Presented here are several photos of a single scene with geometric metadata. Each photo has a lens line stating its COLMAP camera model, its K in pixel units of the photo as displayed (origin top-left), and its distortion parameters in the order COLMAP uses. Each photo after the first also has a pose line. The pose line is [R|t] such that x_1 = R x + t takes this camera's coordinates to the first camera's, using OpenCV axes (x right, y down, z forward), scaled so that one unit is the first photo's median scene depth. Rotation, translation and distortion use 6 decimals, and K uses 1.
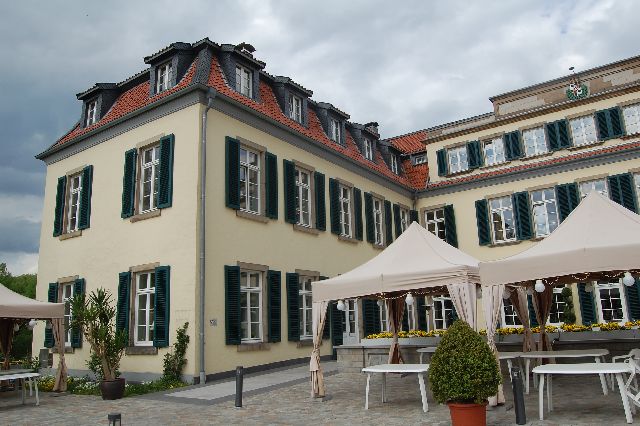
lens RADIAL K [[490.9, 0, 320.0], [0, 490.9, 213.0], [0, 0, 1]] dist [-0.116285, 0.000988]
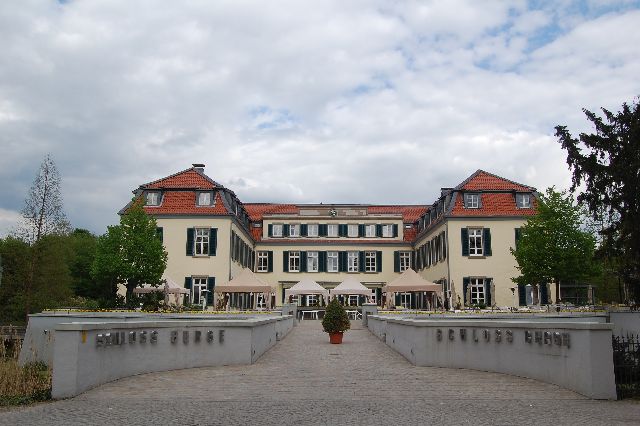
lens RADIAL K [[490.9, 0, 320.0], [0, 490.9, 213.0], [0, 0, 1]] dist [-0.116285, 0.000988]
pose [[0.808320, 0.152957, 0.568527, -0.925633], [-0.165657, 0.985737, -0.029676, -0.173404], [-0.564957, -0.070193, 0.822129, -1.014403]]
